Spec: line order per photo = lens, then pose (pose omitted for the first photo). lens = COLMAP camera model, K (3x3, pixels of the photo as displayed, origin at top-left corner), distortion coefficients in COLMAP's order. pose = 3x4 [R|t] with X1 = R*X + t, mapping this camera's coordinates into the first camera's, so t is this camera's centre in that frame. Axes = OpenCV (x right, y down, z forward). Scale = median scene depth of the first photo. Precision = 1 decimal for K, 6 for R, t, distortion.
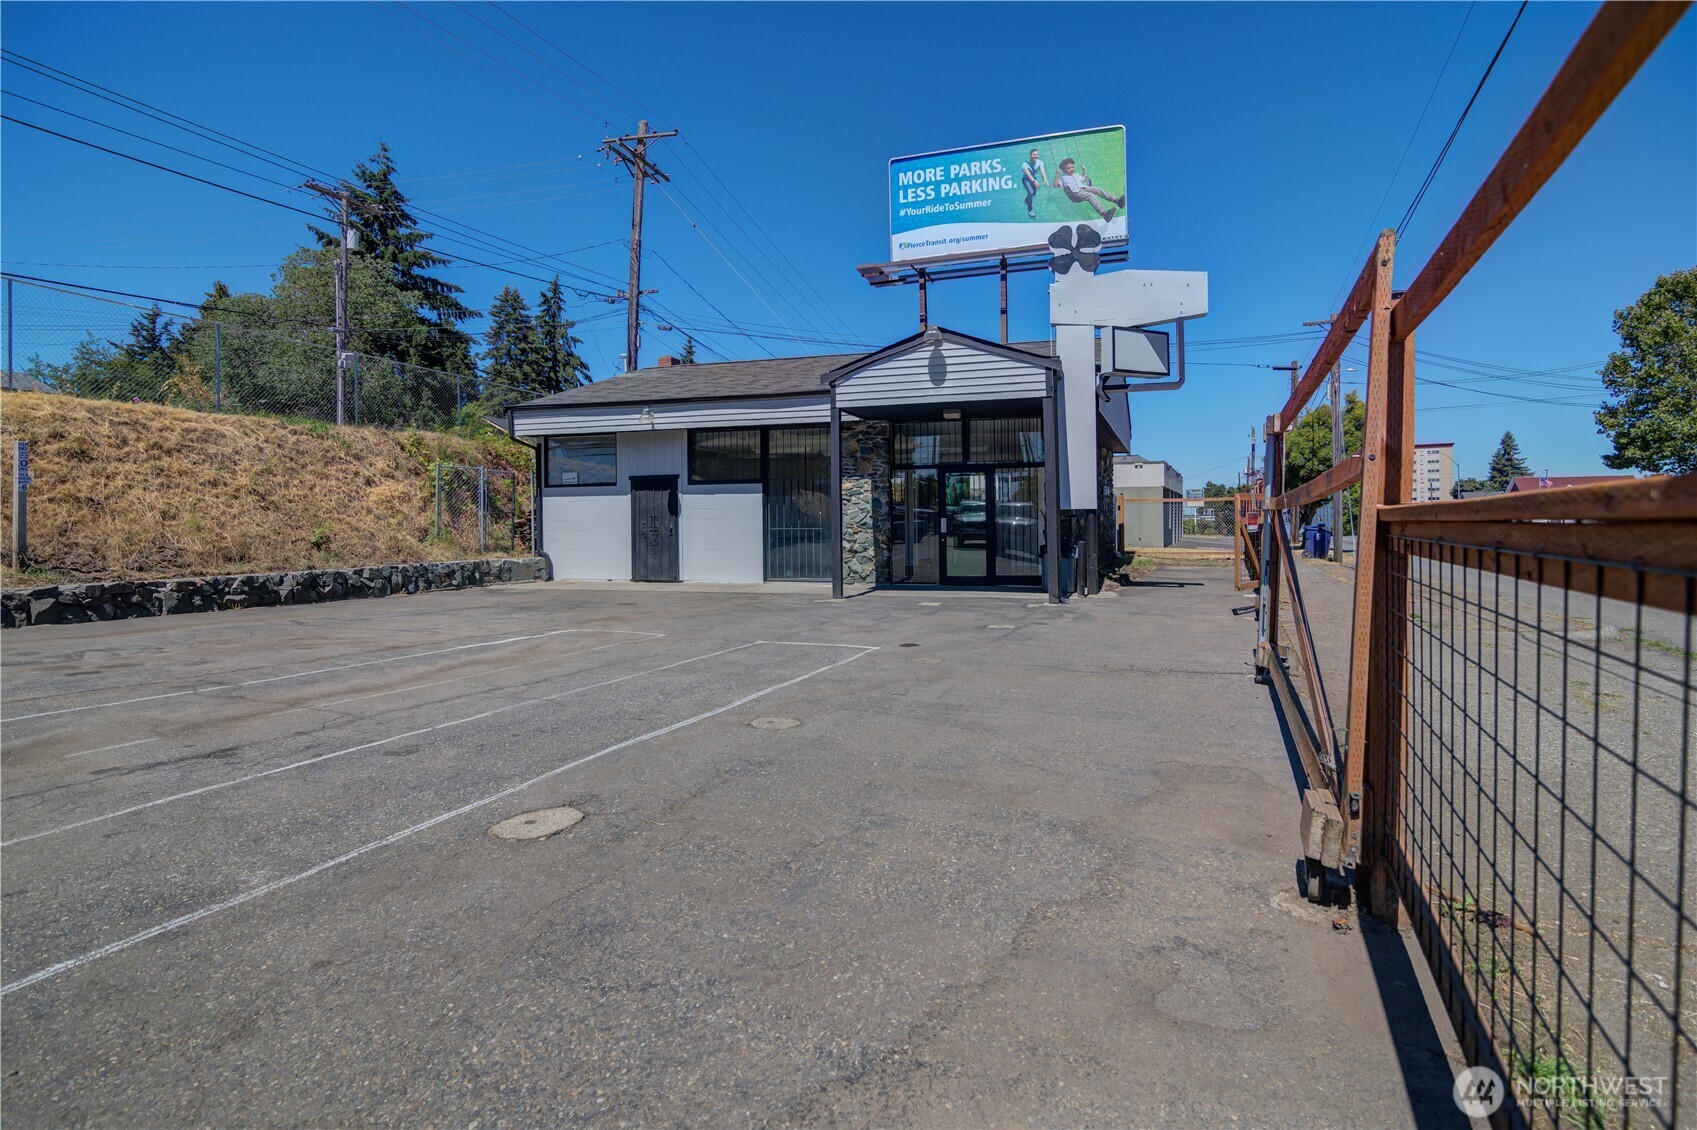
lens RADIAL K [[834.1, 0, 852.4], [0, 834.1, 530.4], [0, 0, 1]] dist [-0.017647, 0.000441]
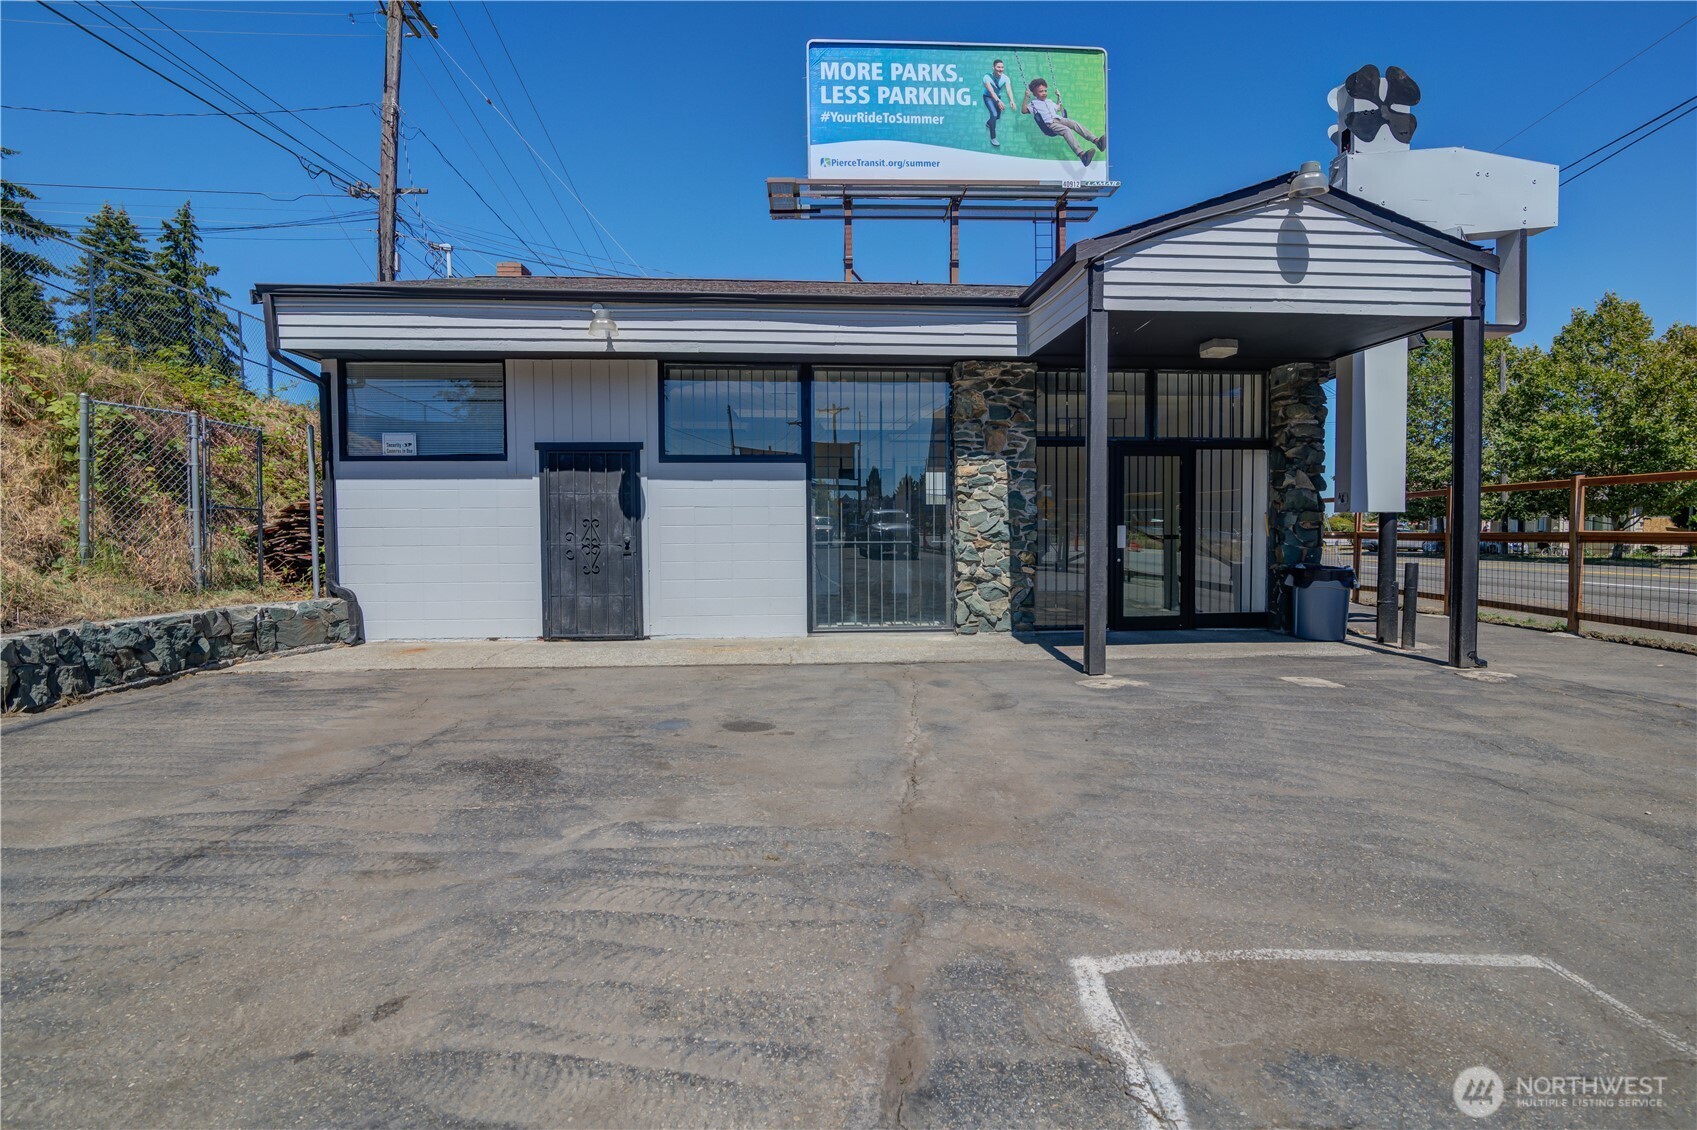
lens RADIAL K [[834.3, 0, 879.8], [0, 834.3, 569.3], [0, 0, 1]] dist [-0.017316, 0.000772]
pose [[0.932900, -0.011960, 0.359936, -0.244864], [0.000008, 0.999449, 0.033188, -0.002114], [-0.360134, -0.030958, 0.932387, 0.407057]]
